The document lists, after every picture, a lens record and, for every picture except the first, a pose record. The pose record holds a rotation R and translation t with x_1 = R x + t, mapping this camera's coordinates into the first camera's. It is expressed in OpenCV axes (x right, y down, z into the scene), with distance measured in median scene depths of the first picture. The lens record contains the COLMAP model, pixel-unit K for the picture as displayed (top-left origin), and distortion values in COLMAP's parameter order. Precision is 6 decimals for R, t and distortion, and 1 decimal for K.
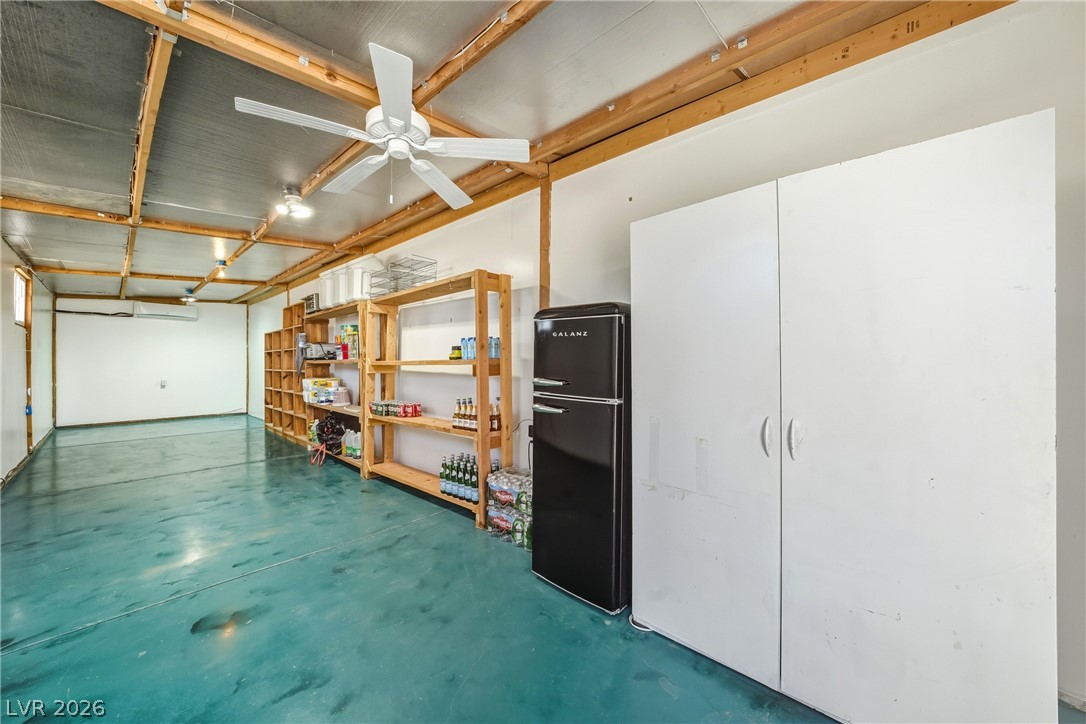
lens RADIAL K [[397.5, 0, 543.0], [0, 397.5, 362.0], [0, 0, 1]] dist [-0.002014, -0.000074]
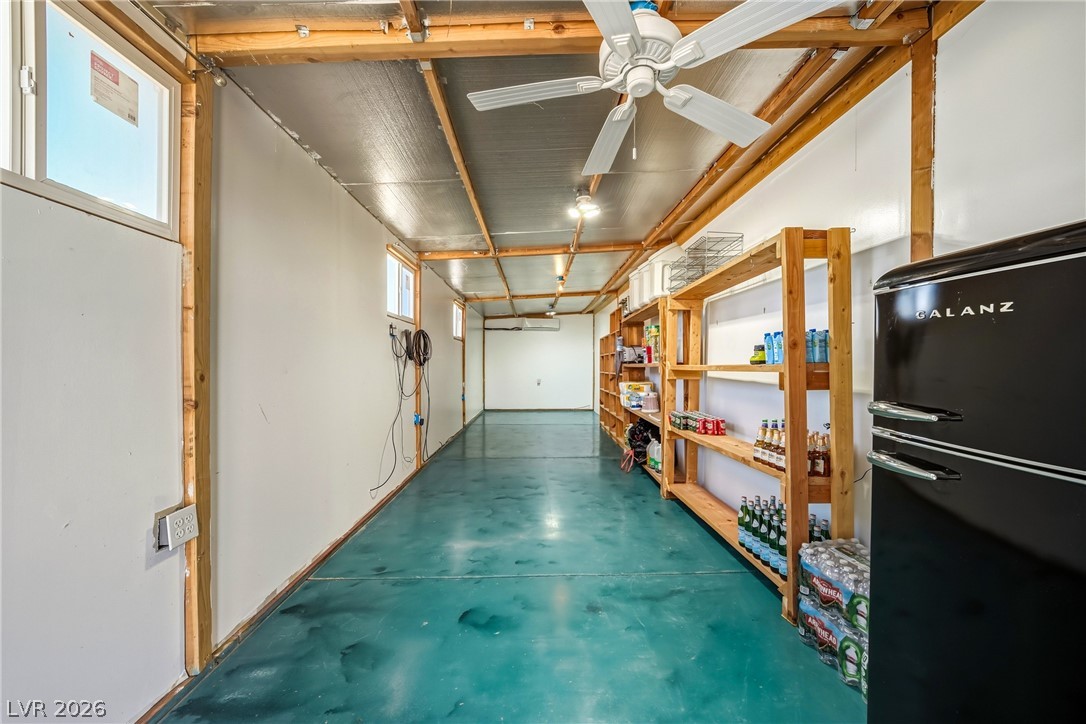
lens RADIAL K [[420.2, 0, 551.3], [0, 420.2, 364.1], [0, 0, 1]] dist [-0.018578, 0.006193]
pose [[0.708047, 0.002862, -0.706159, 0.045974], [-0.003668, 0.999993, 0.000376, -0.005566], [0.706156, 0.002324, 0.708053, 0.213280]]
